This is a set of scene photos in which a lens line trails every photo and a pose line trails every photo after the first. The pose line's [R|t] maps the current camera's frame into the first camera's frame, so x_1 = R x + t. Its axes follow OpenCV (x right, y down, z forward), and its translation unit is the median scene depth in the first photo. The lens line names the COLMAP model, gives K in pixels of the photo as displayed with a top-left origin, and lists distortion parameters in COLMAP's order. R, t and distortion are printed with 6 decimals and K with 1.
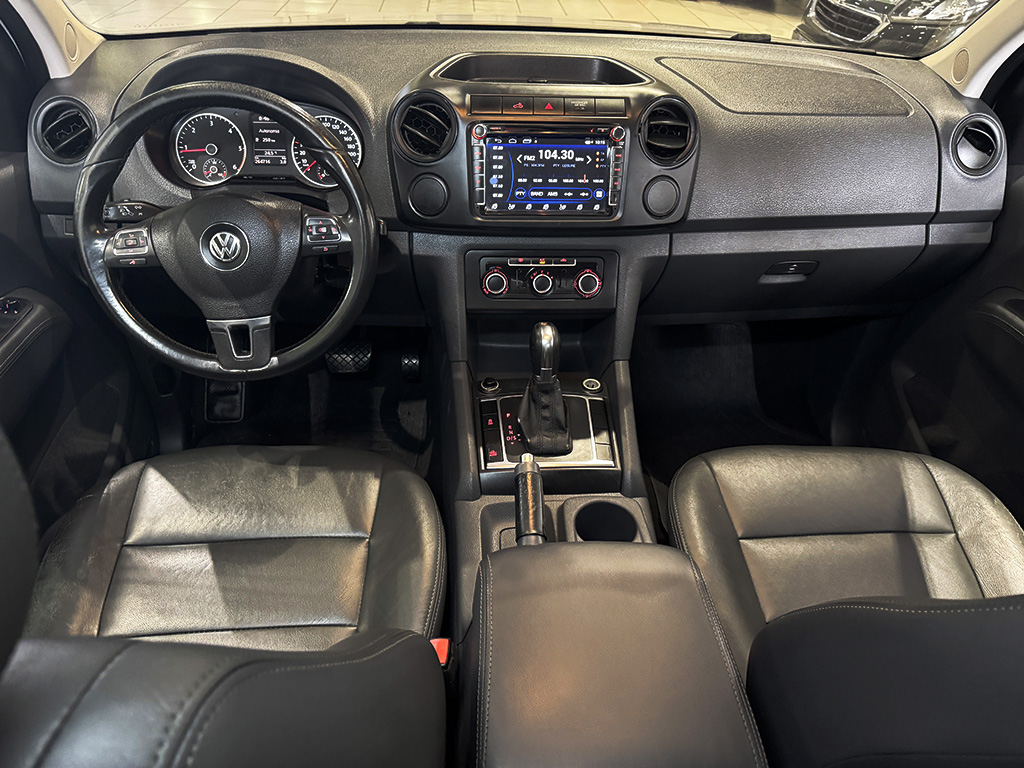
lens RADIAL K [[722.3, 0, 508.1], [0, 722.3, 385.6], [0, 0, 1]] dist [0.137492, -0.282635]
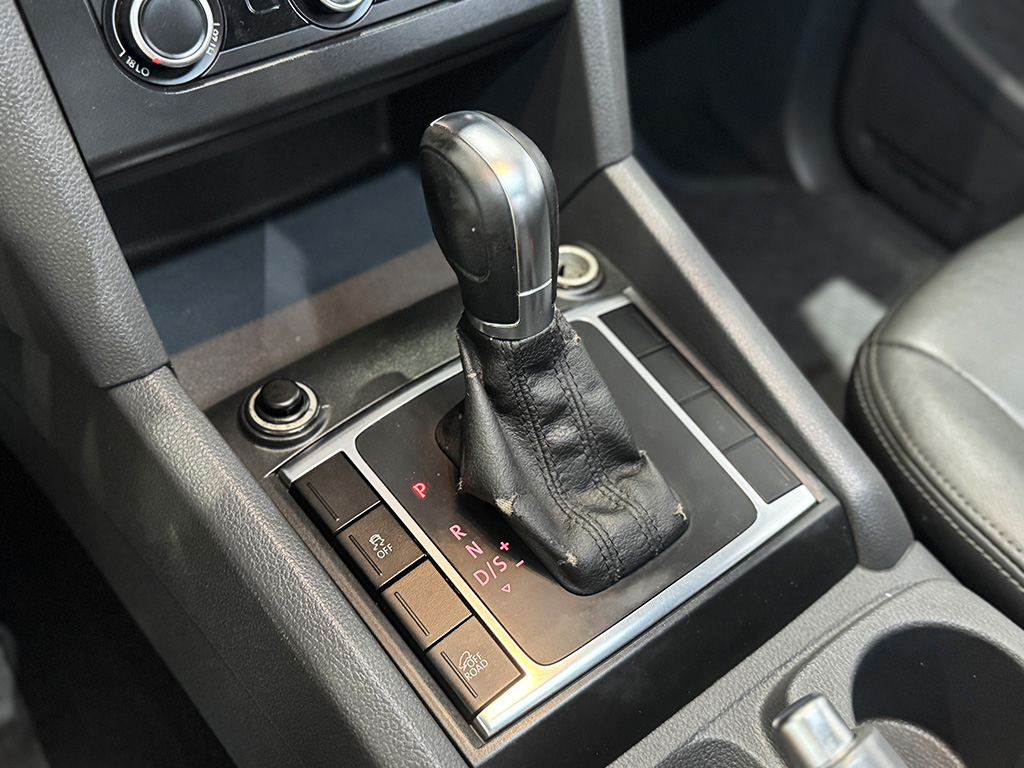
lens RADIAL K [[1087.4, 0, 511.3], [0, 1087.4, 347.6], [0, 0, 1]] dist [0.130715, -0.001122]
pose [[0.817998, -0.399697, 0.413669, -0.126694], [0.319031, 0.913647, 0.251928, -0.105635], [-0.478643, -0.074103, 0.874877, 0.654613]]
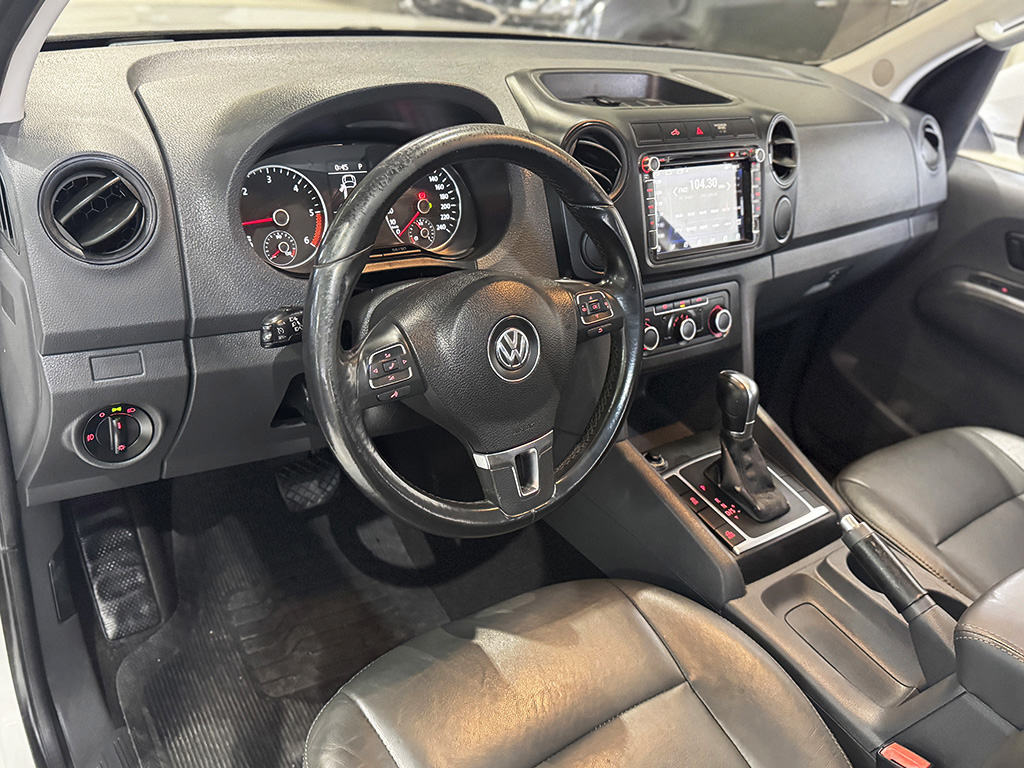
lens RADIAL K [[872.2, 0, 507.9], [0, 872.2, 388.9], [0, 0, 1]] dist [0.271949, -0.879933]
pose [[0.829791, -0.199549, 0.521178, -0.734585], [0.229282, 0.973330, 0.007619, -0.136959], [-0.508799, 0.113175, 0.853414, 0.233735]]
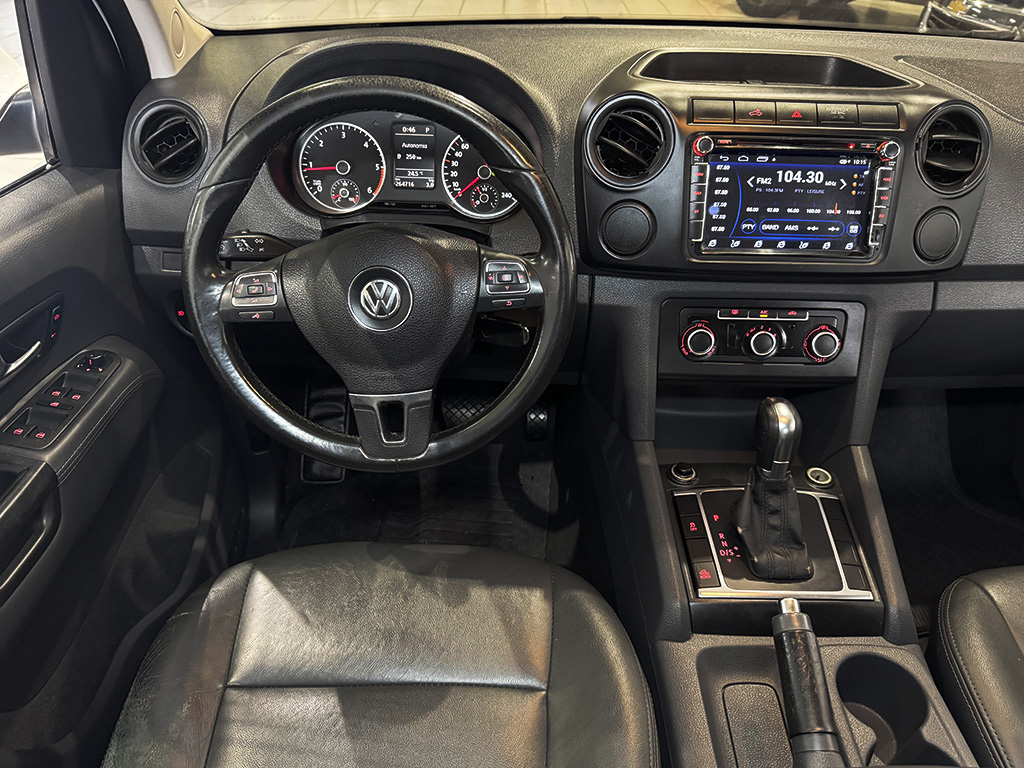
lens RADIAL K [[722.3, 0, 508.1], [0, 722.3, 385.6], [0, 0, 1]] dist [0.137492, -0.282635]
pose [[0.997762, 0.027053, -0.061144, -0.180728], [-0.028494, 0.999333, -0.022821, -0.076034], [0.060486, 0.024512, 0.997868, 0.234672]]
